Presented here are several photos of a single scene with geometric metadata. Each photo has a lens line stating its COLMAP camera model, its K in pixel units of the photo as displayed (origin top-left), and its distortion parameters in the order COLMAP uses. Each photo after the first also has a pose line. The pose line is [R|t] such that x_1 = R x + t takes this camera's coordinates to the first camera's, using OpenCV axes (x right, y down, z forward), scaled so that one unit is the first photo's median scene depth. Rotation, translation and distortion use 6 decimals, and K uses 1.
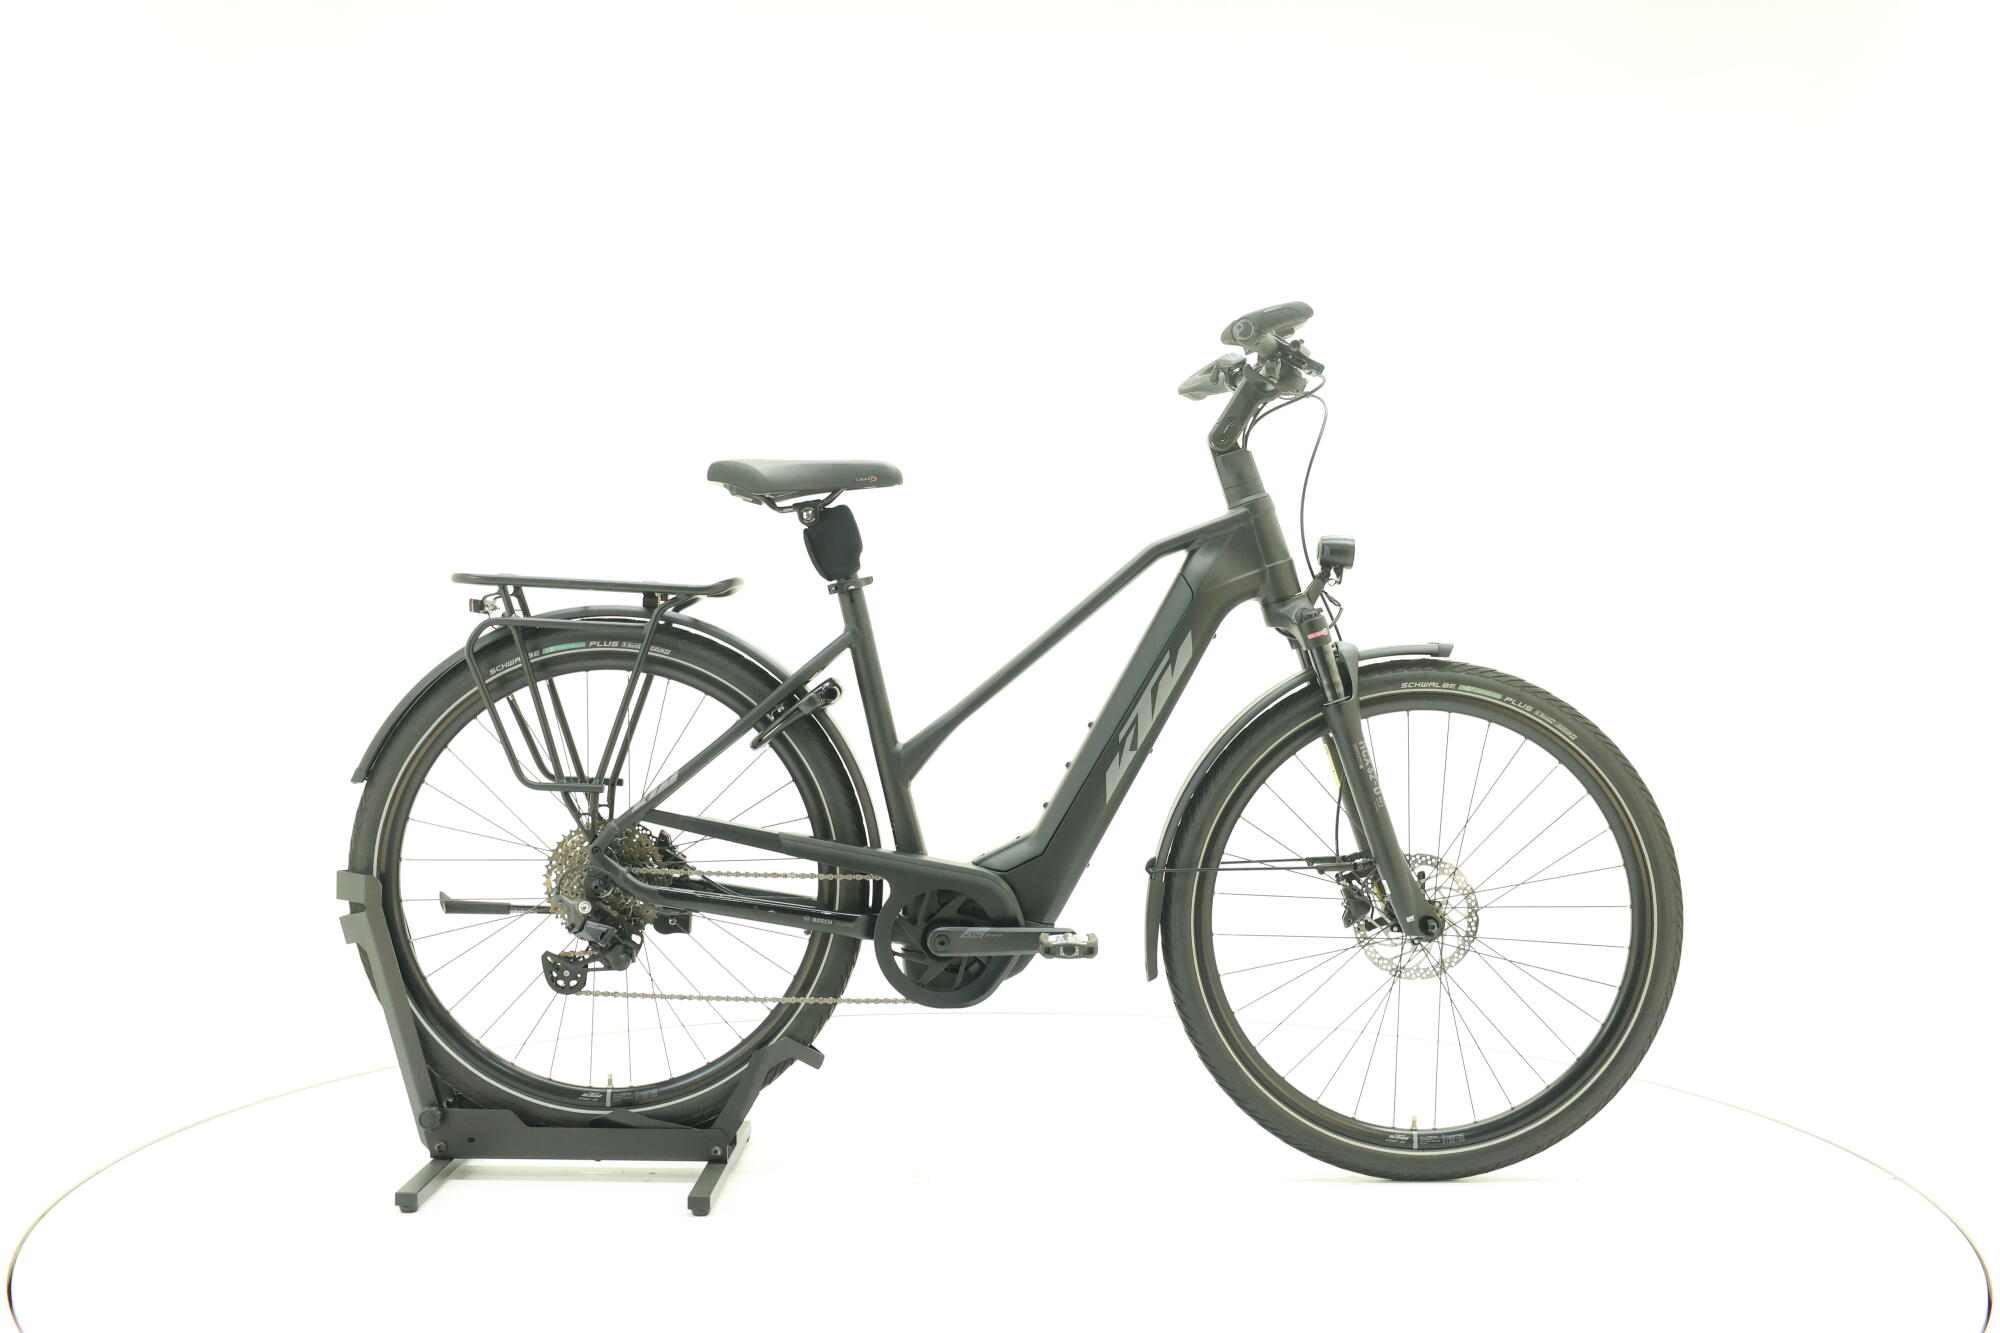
lens RADIAL K [[2234.2, 0, 1000.5], [0, 2234.2, 633.0], [0, 0, 1]] dist [0.022646, 0.010397]
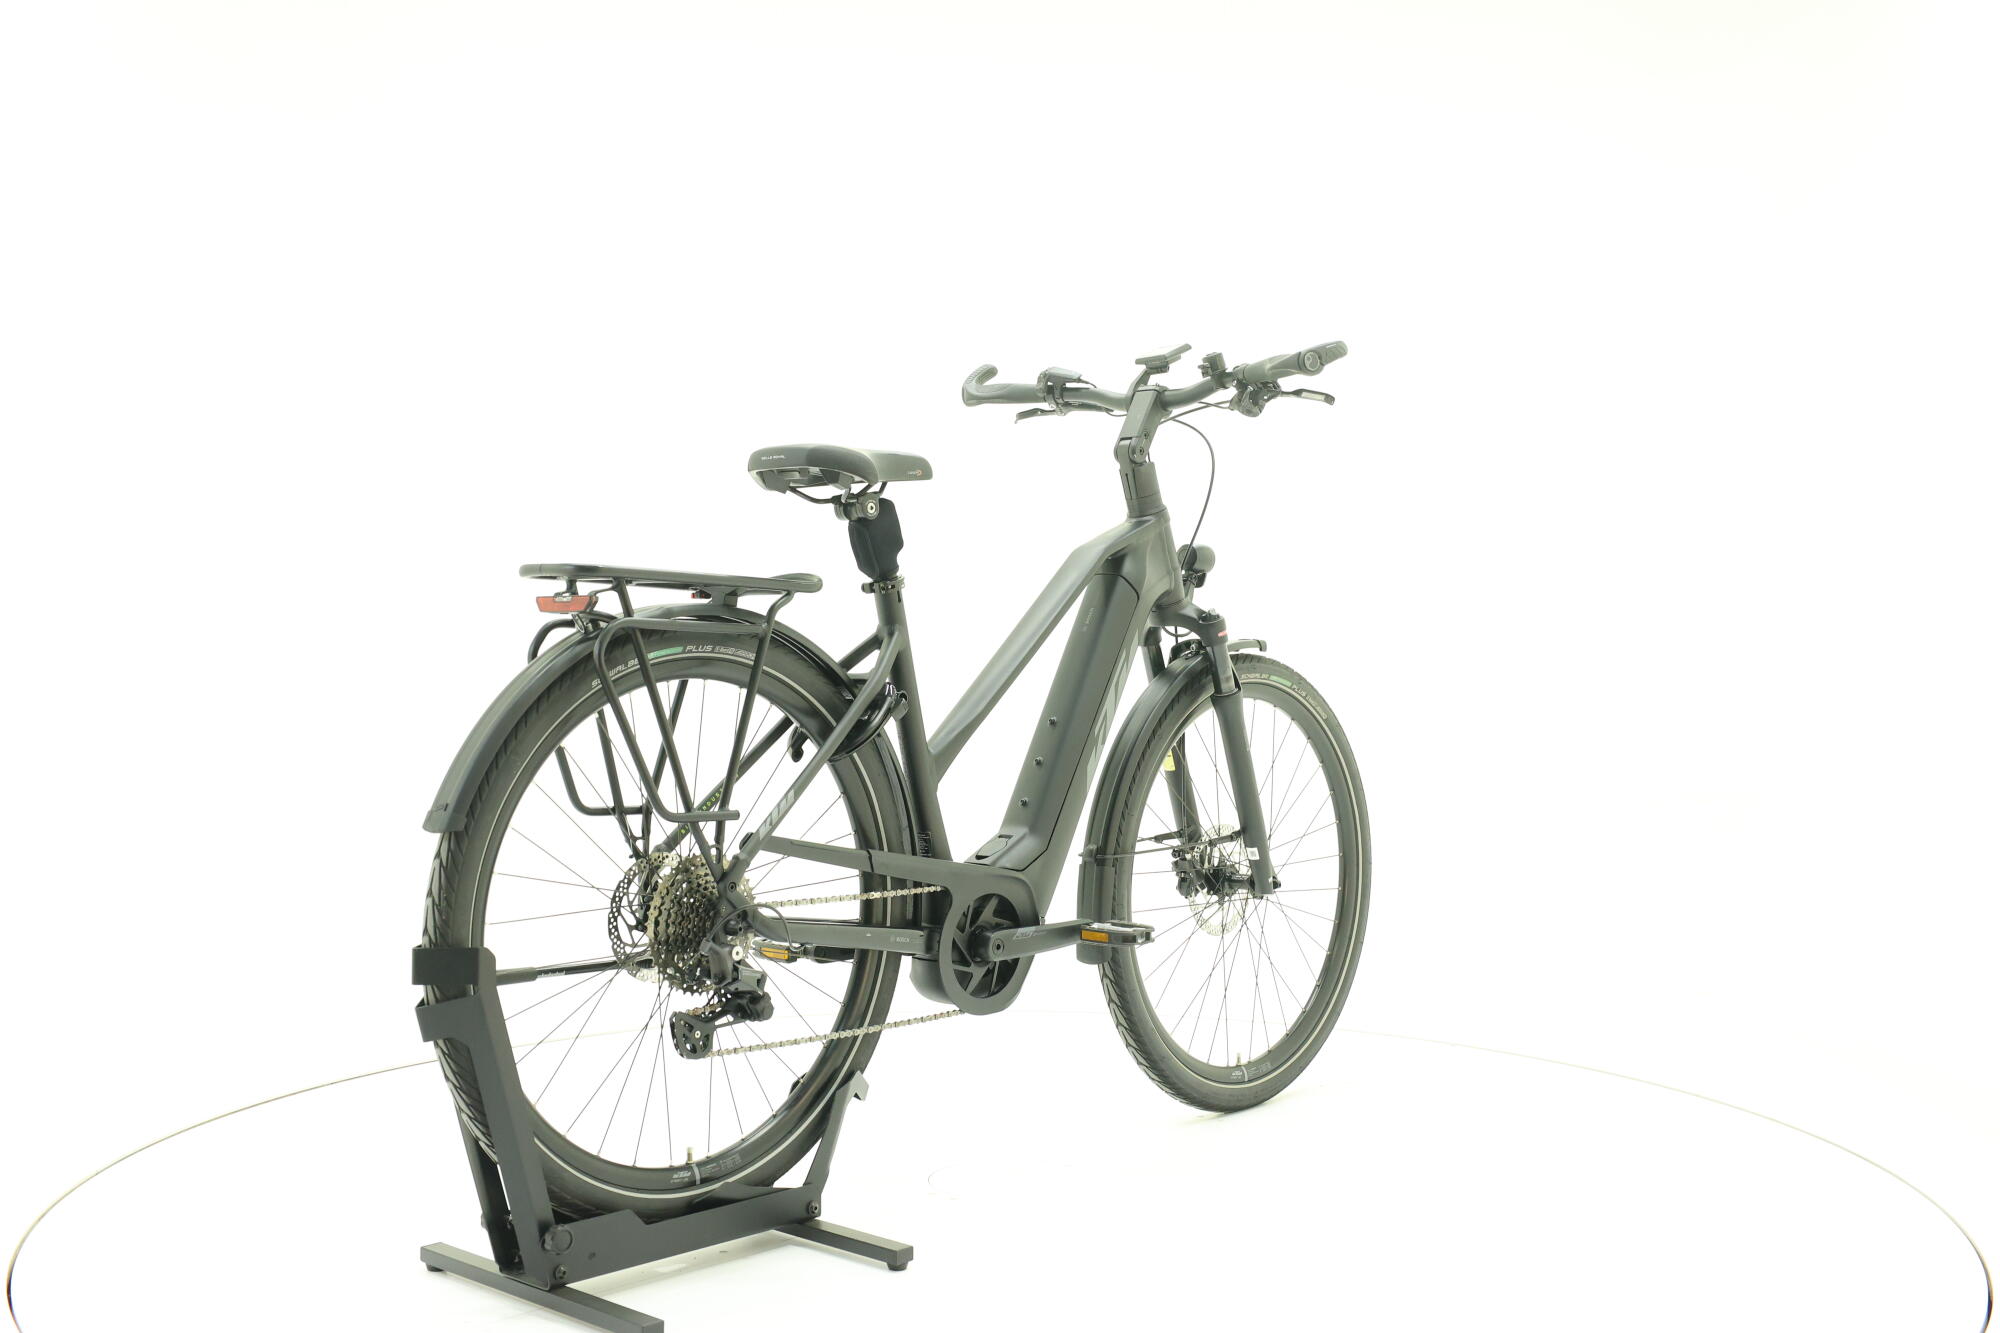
lens RADIAL K [[2234.2, 0, 1000.5], [0, 2234.2, 633.0], [0, 0, 1]] dist [0.022646, 0.010397]
pose [[0.683577, -0.008400, 0.729830, -0.717898], [0.016721, 0.999852, -0.004153, 0.004429], [-0.729687, 0.015042, 0.683616, 0.320913]]
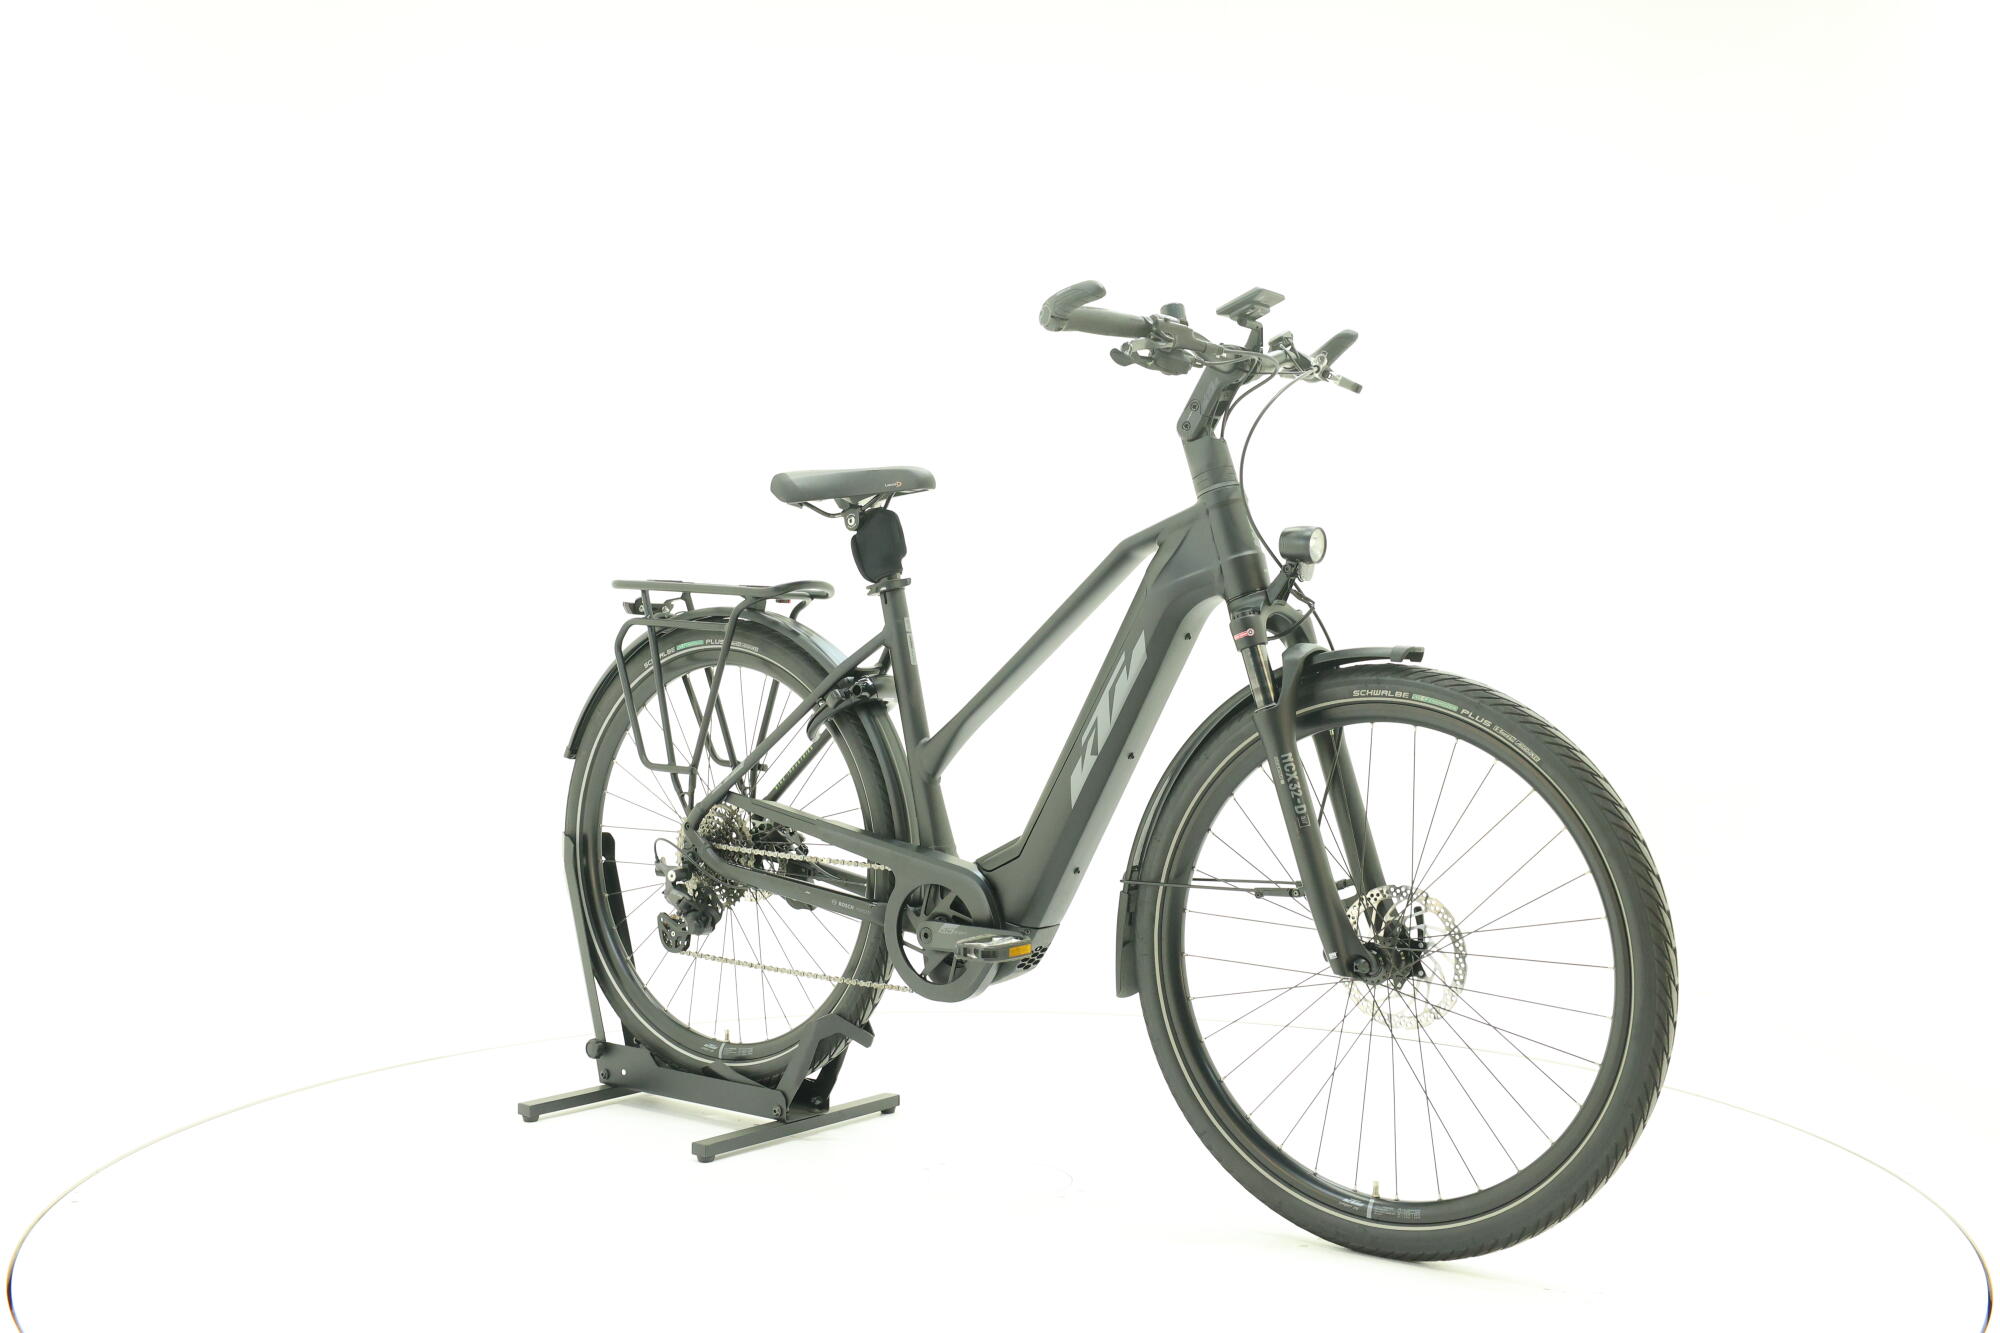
lens RADIAL K [[2234.2, 0, 1000.5], [0, 2234.2, 633.0], [0, 0, 1]] dist [0.022646, 0.010397]
pose [[0.780263, 0.002138, -0.625448, 0.623973], [-0.008077, 0.999945, -0.006659, 0.006633], [0.625400, 0.010248, 0.780237, 0.218517]]
